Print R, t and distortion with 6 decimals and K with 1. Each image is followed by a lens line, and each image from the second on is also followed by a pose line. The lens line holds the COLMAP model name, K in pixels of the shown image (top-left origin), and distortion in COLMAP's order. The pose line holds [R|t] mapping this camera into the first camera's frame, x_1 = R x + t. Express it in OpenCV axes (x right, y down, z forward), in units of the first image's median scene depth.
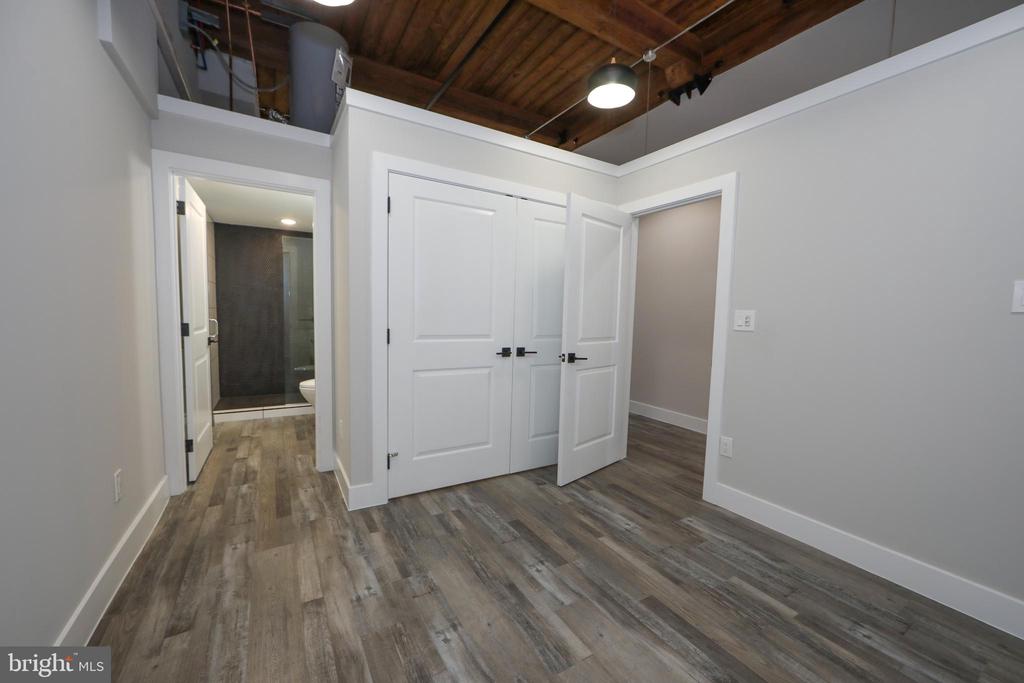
lens RADIAL K [[403.0, 0, 516.1], [0, 403.0, 344.5], [0, 0, 1]] dist [-0.012587, 0.002679]
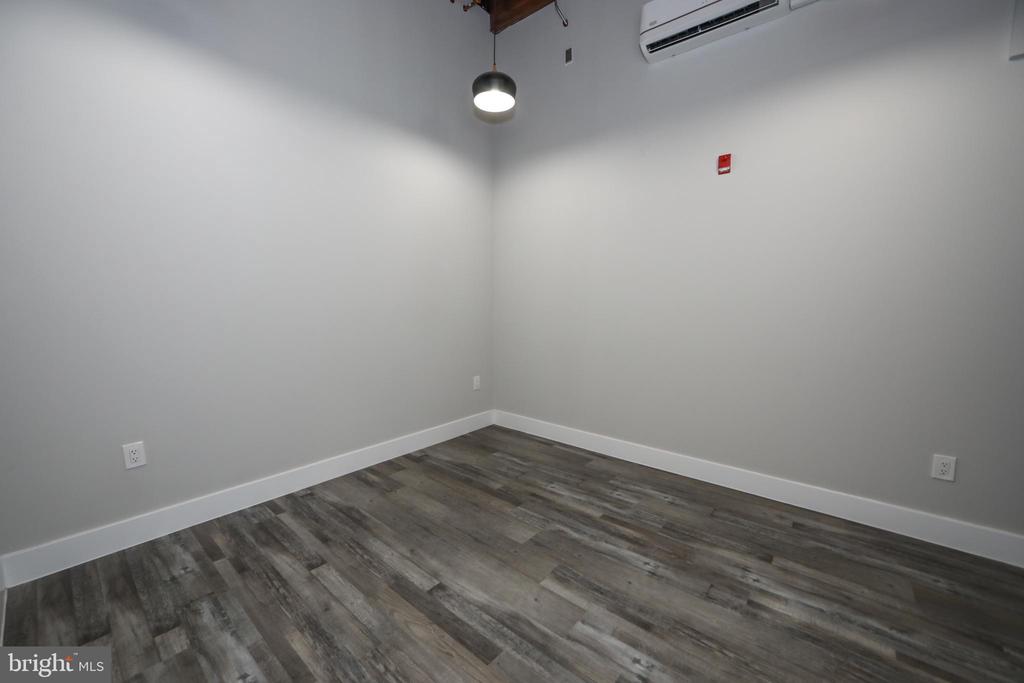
lens RADIAL K [[403.0, 0, 515.1], [0, 403.0, 341.6], [0, 0, 1]] dist [-0.012587, 0.002679]
pose [[-0.944893, -0.004233, -0.327352, 0.525728], [-0.058709, 0.985898, 0.156712, -0.111044], [0.322073, 0.167295, -0.931816, 1.577730]]
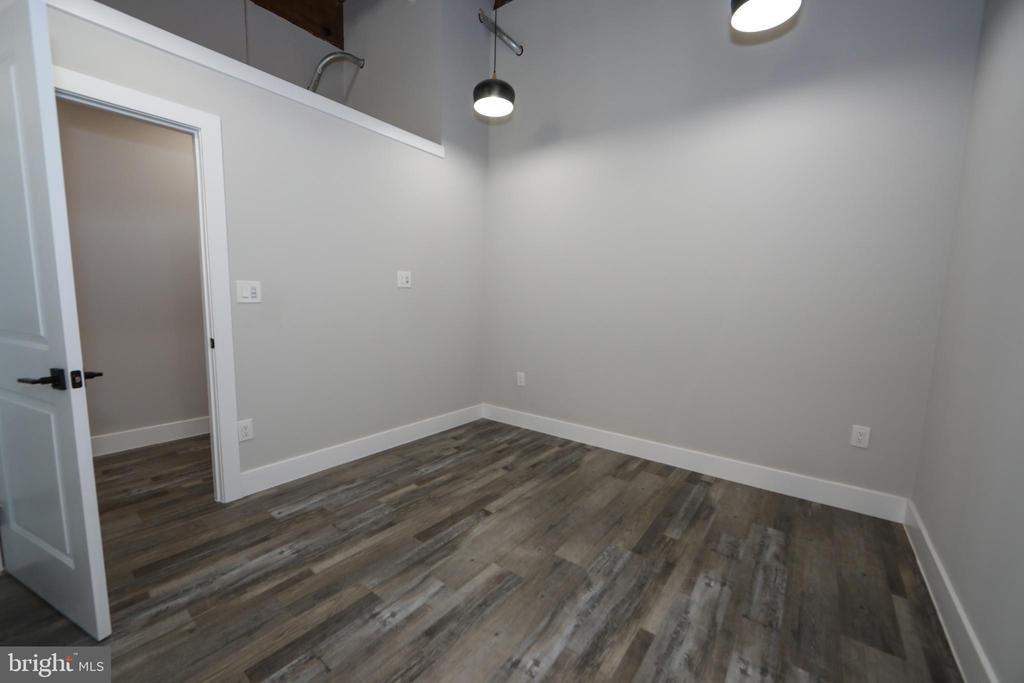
lens RADIAL K [[403.0, 0, 496.0], [0, 403.0, 348.1], [0, 0, 1]] dist [-0.012587, 0.002679]
pose [[-0.340991, -0.149222, 0.928148, -0.709810], [0.038740, 0.984252, 0.172475, -0.095030], [-0.939268, 0.094768, -0.329840, 1.069224]]
